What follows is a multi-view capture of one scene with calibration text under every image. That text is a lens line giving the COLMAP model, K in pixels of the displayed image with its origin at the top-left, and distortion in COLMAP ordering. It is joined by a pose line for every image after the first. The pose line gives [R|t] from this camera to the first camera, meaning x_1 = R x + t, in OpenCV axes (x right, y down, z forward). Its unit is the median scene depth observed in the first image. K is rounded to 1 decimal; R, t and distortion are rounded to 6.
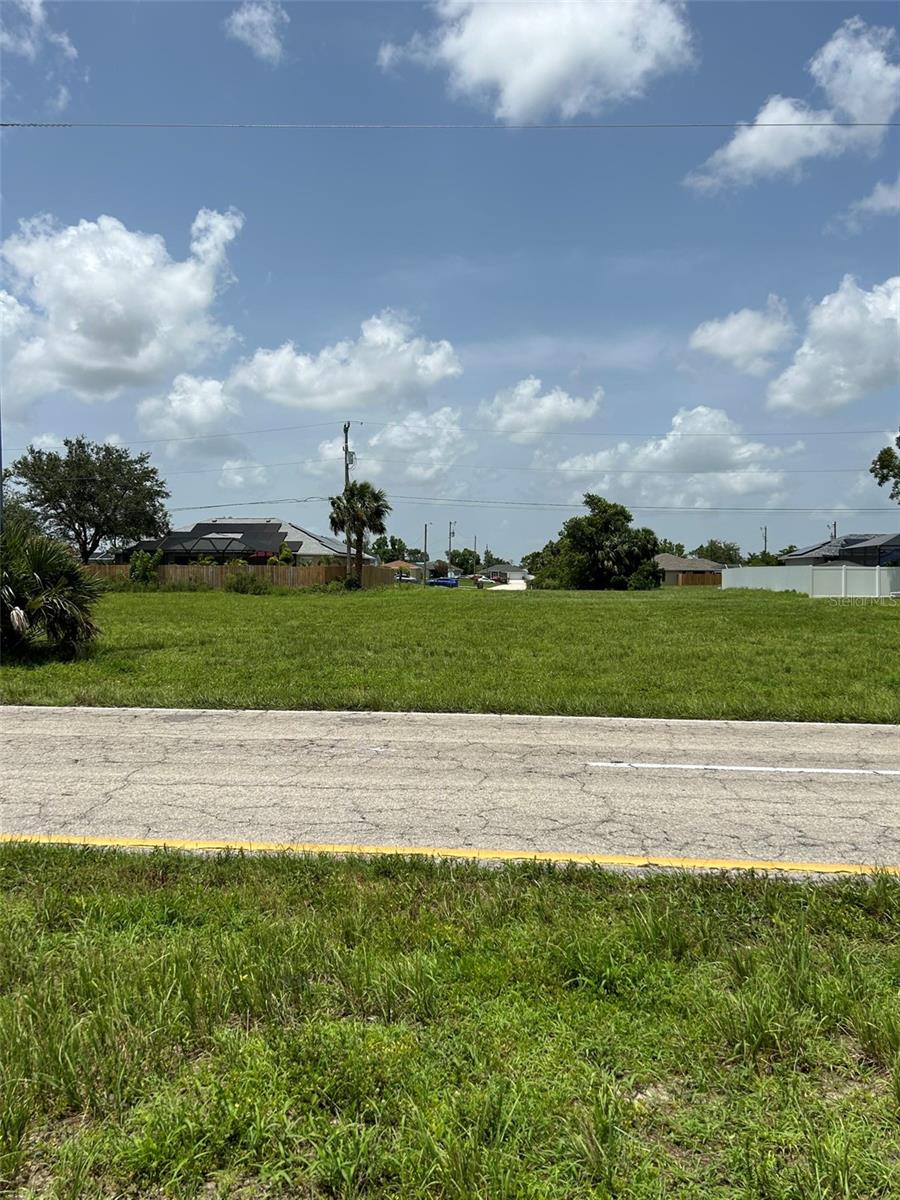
lens RADIAL K [[877.4, 0, 451.8], [0, 877.4, 600.3], [0, 0, 1]] dist [0.082784, -0.094565]
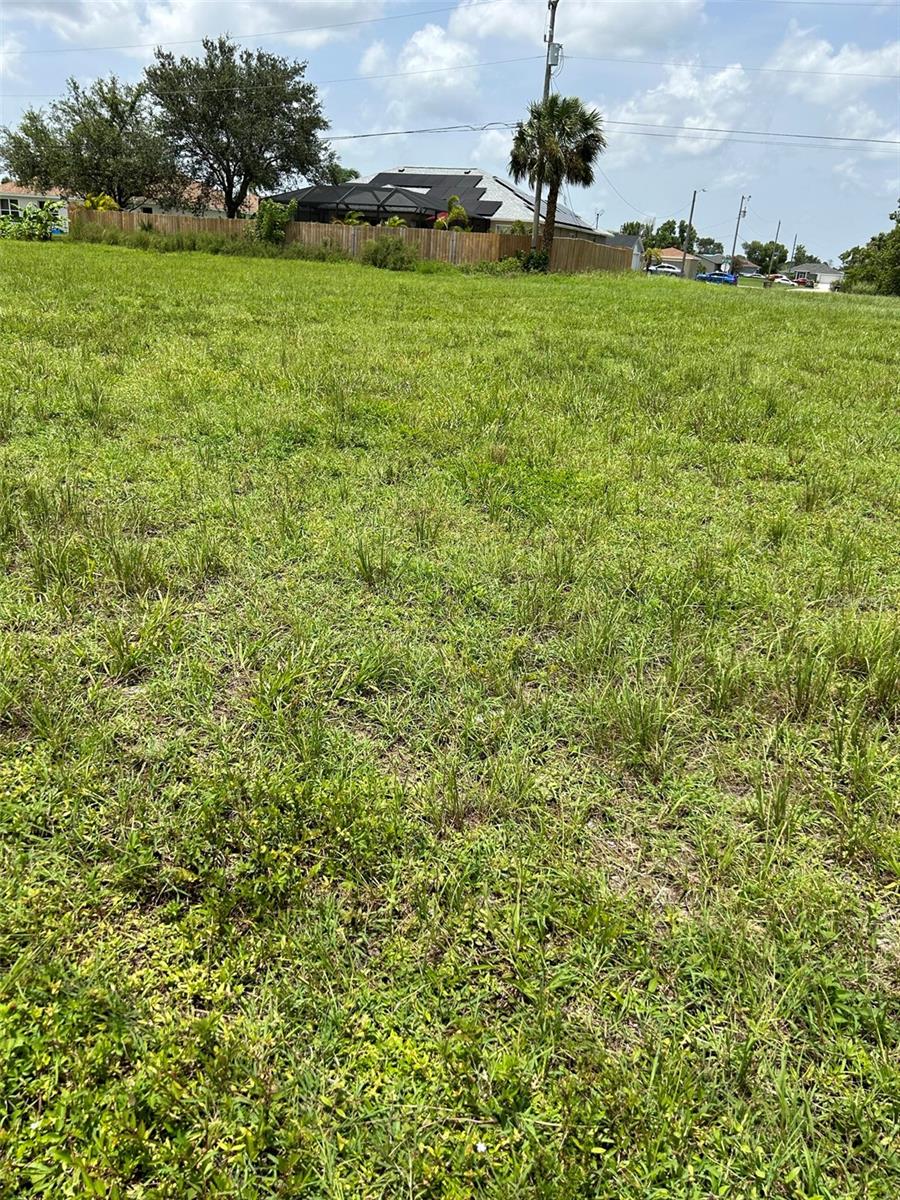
lens RADIAL K [[877.4, 0, 451.8], [0, 877.4, 600.3], [0, 0, 1]] dist [0.082784, -0.094565]
pose [[0.950262, 0.159144, -0.267723, 0.047969], [-0.064098, 0.941124, 0.331929, 0.003559], [0.304785, -0.298260, 0.904515, 0.233958]]
